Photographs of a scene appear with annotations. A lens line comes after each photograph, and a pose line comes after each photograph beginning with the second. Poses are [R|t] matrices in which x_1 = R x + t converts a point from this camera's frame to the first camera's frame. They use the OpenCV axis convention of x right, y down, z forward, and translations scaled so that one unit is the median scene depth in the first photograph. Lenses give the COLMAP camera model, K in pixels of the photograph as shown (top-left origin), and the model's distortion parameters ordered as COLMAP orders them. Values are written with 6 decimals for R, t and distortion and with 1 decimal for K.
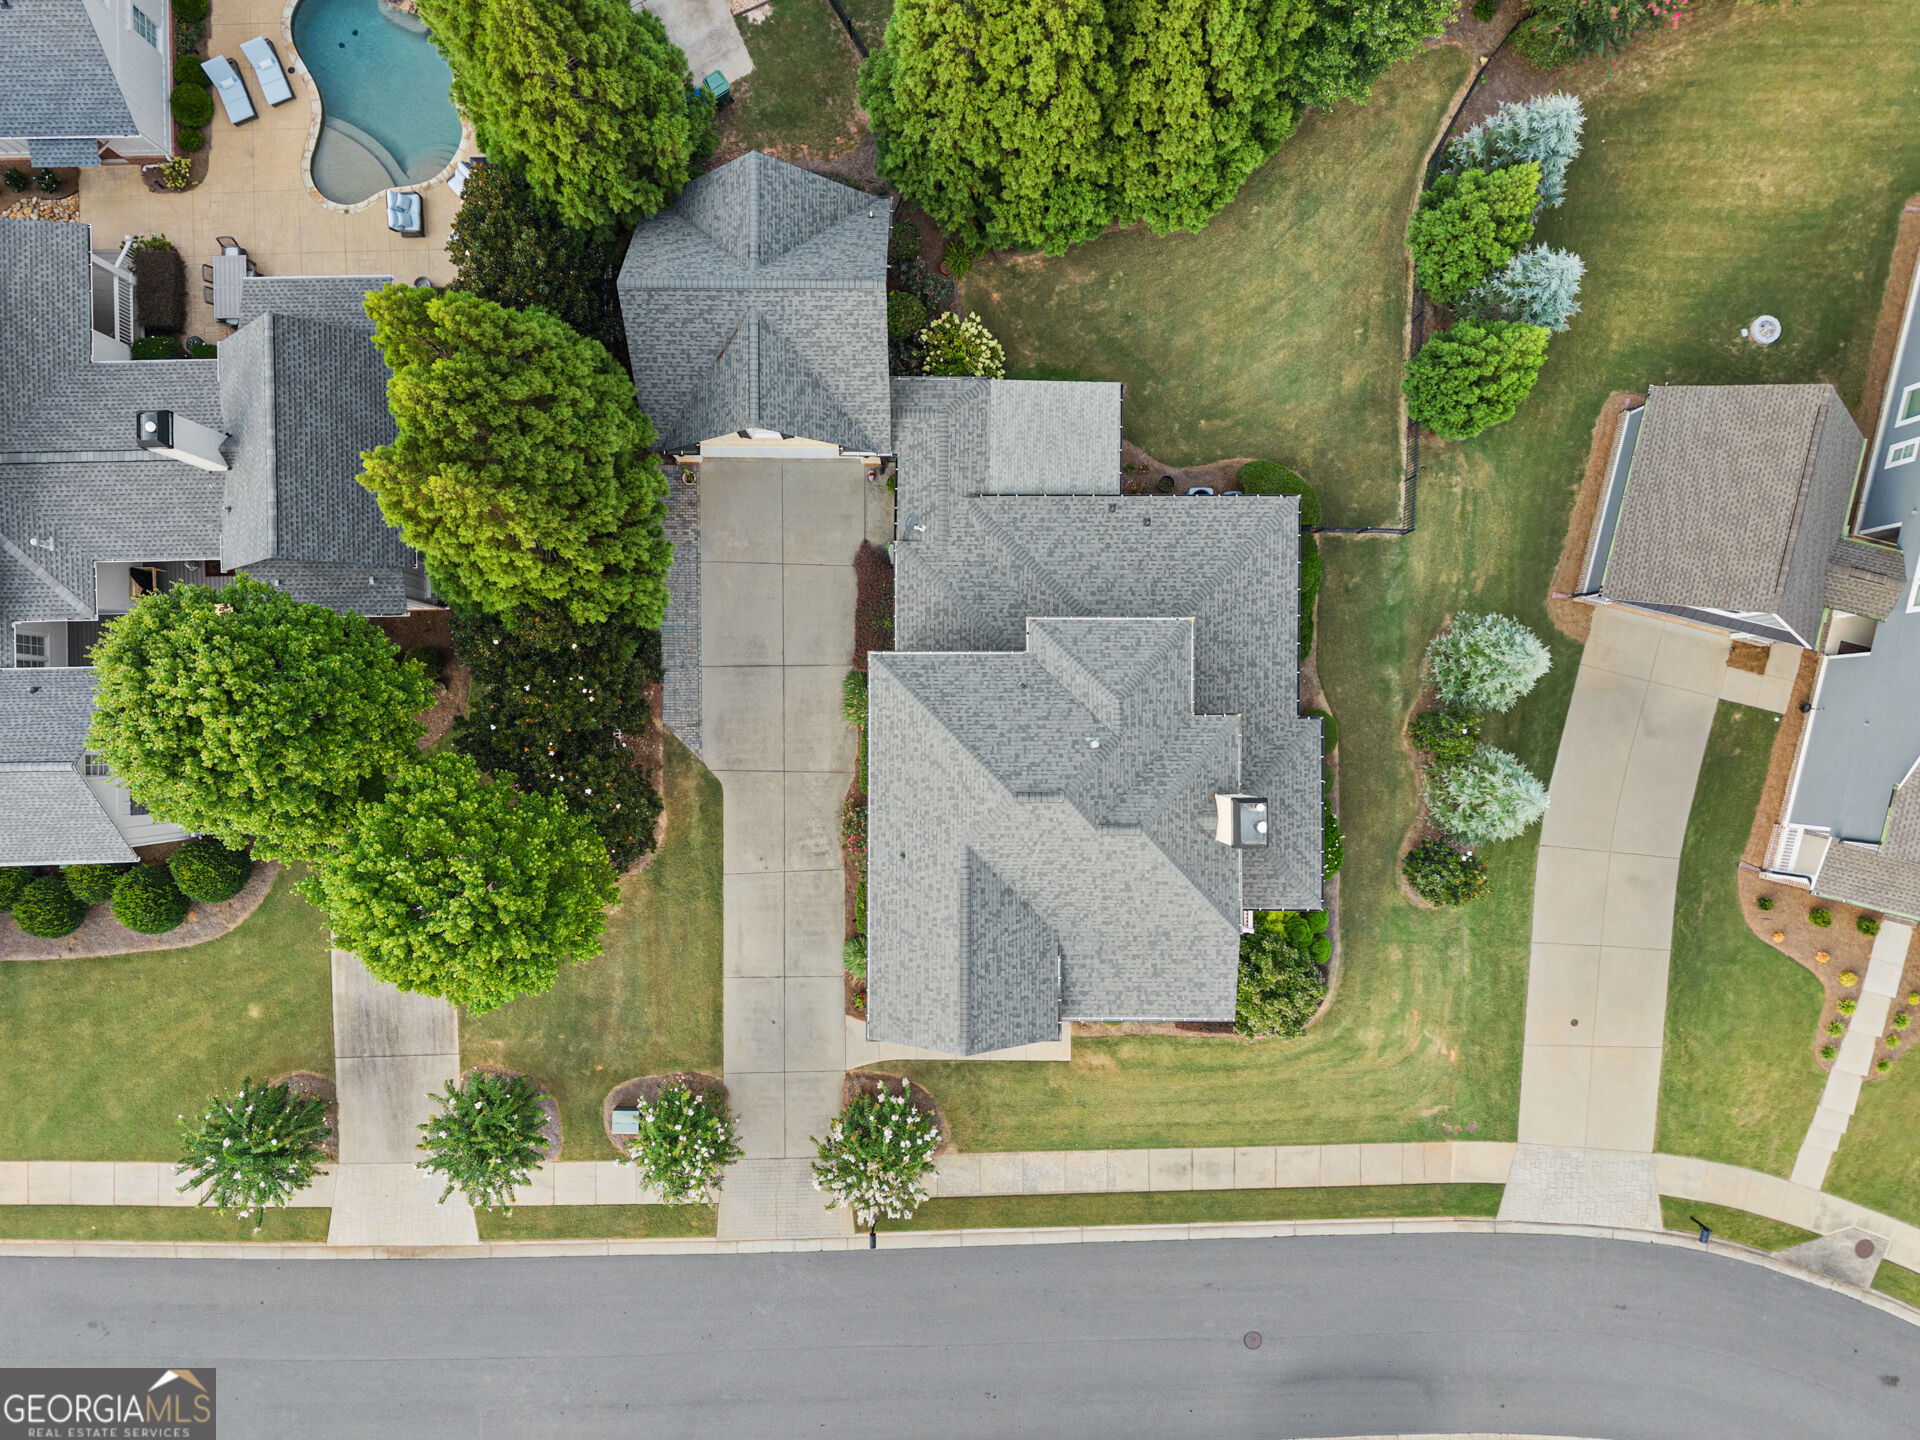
lens RADIAL K [[1280.8, 0, 960.0], [0, 1280.8, 720.0], [0, 0, 1]] dist [0.004400, 0.000378]
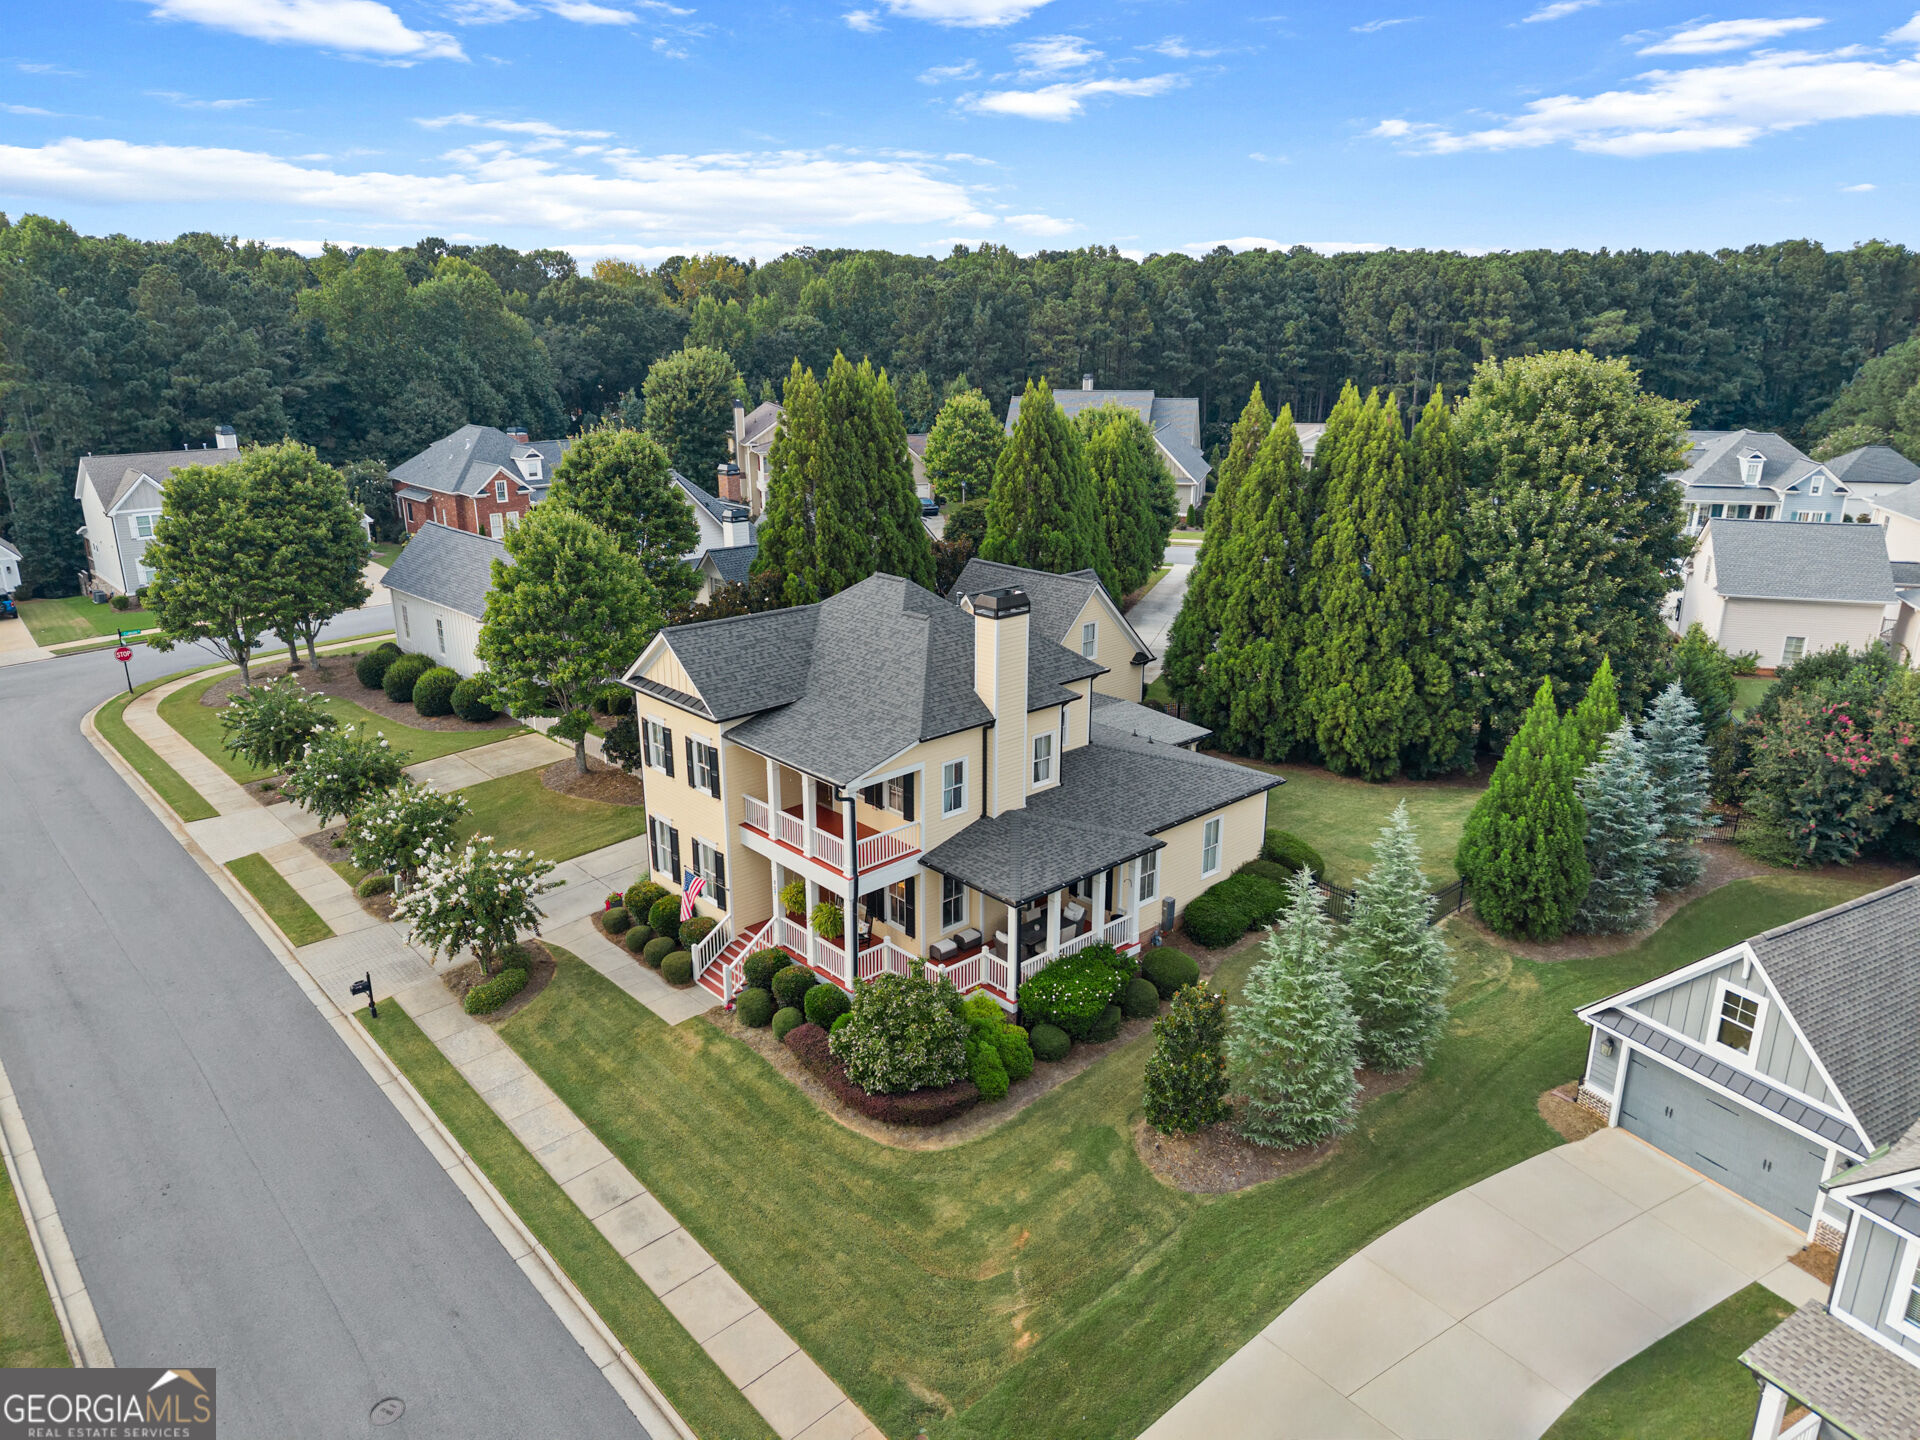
lens RADIAL K [[1280.8, 0, 960.0], [0, 1280.8, 720.0], [0, 0, 1]] dist [0.004400, 0.000378]
pose [[0.682612, 0.209847, -0.700004, 0.719823], [-0.730559, 0.219567, -0.646586, 0.600906], [0.018014, 0.952762, 0.303184, 0.569592]]
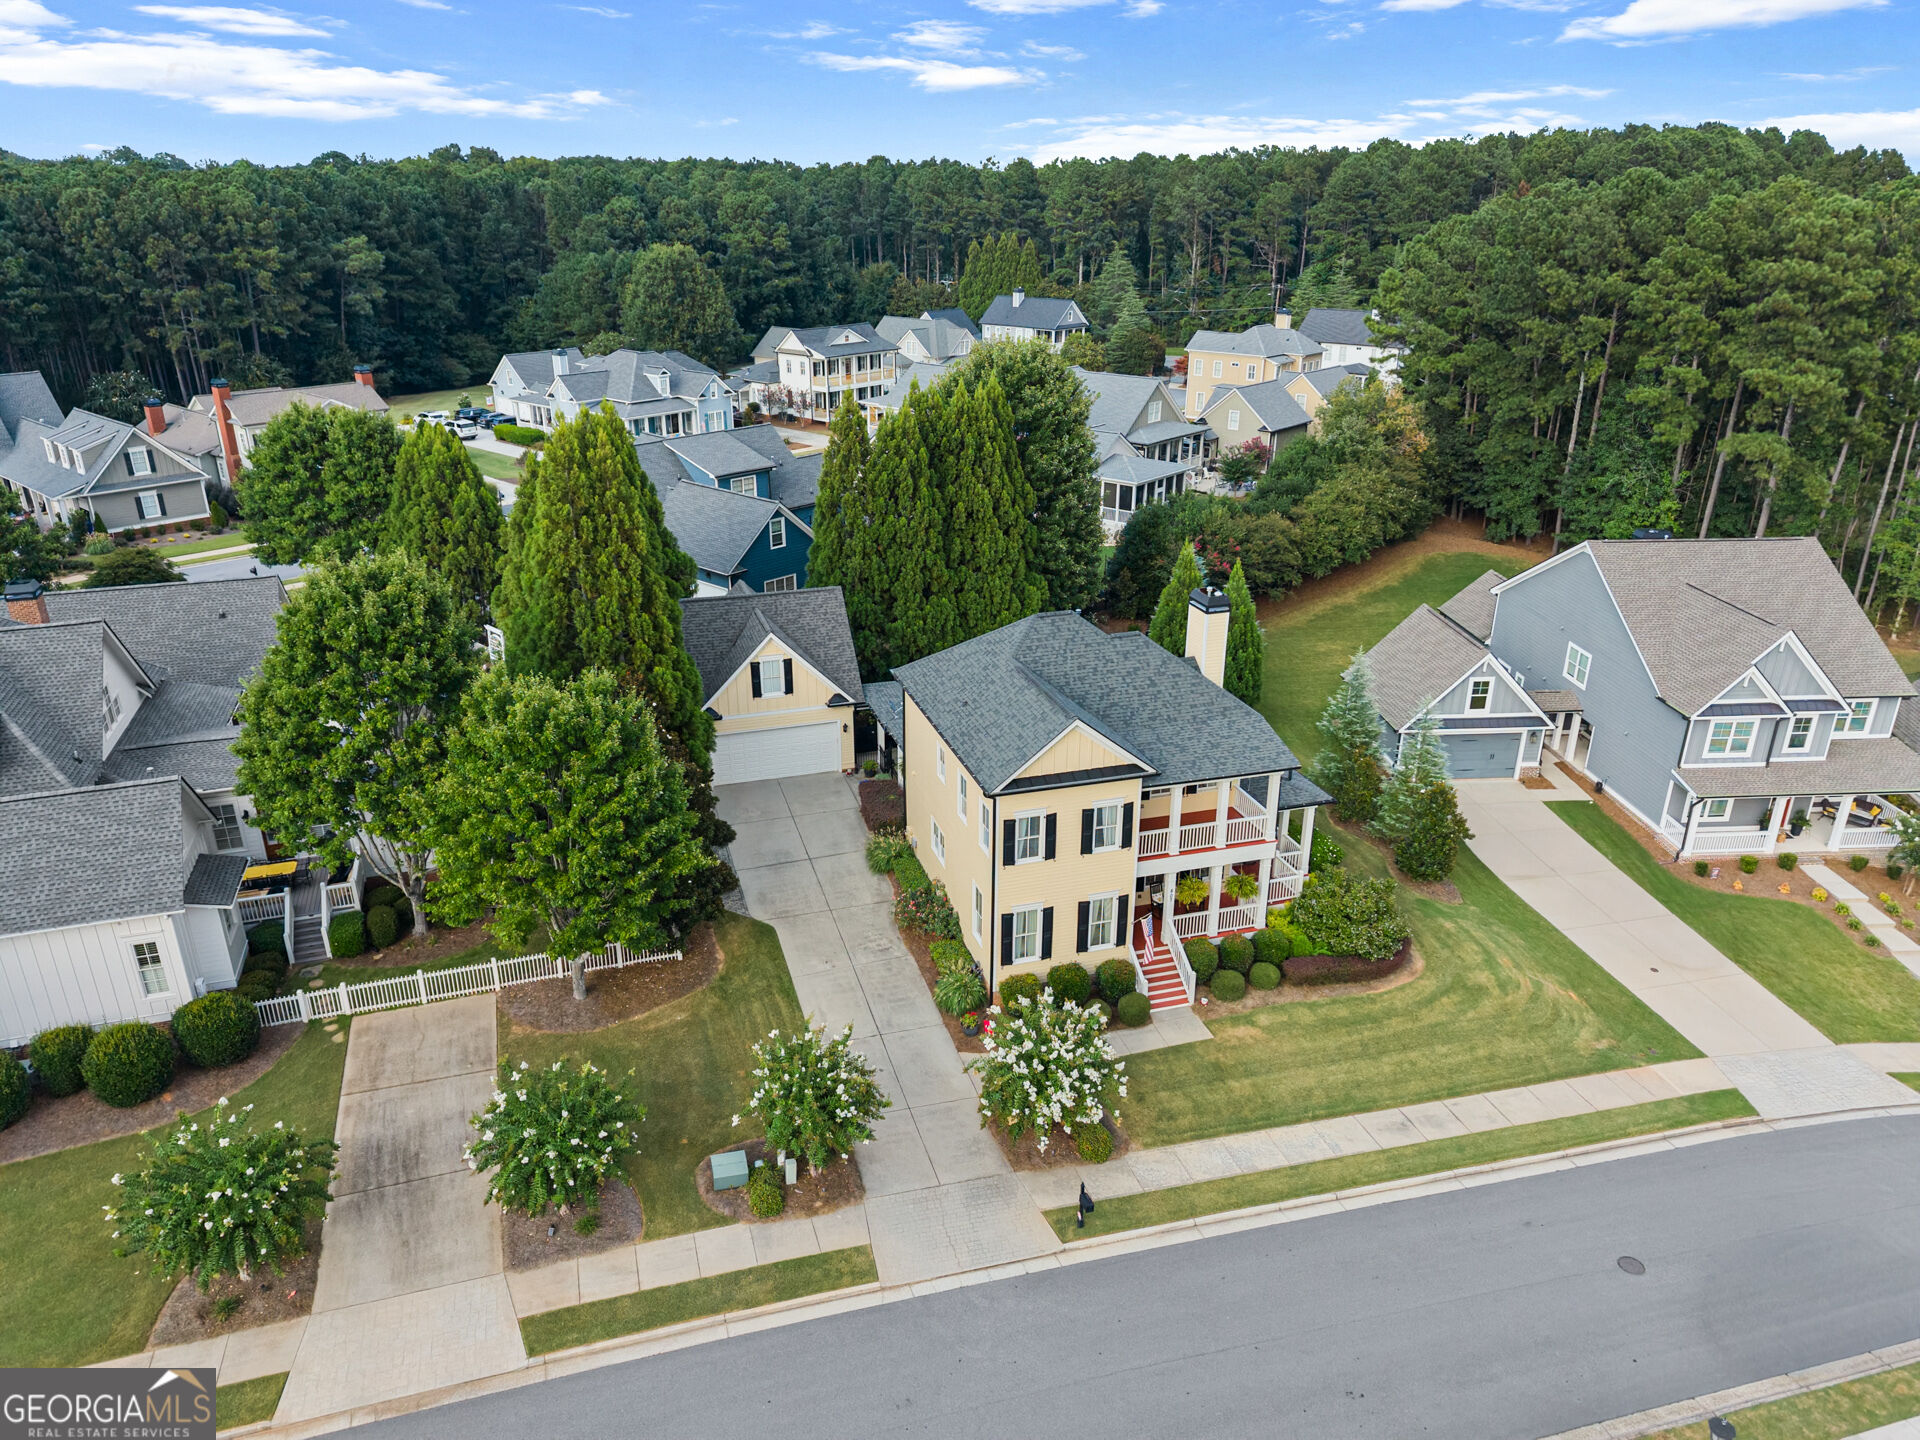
lens RADIAL K [[1280.8, 0, 960.0], [0, 1280.8, 720.0], [0, 0, 1]] dist [0.004400, 0.000378]
pose [[0.951961, -0.123788, 0.280083, -0.300749], [0.306200, 0.374658, -0.875142, 0.898056], [0.003397, 0.918862, 0.394564, 0.435332]]
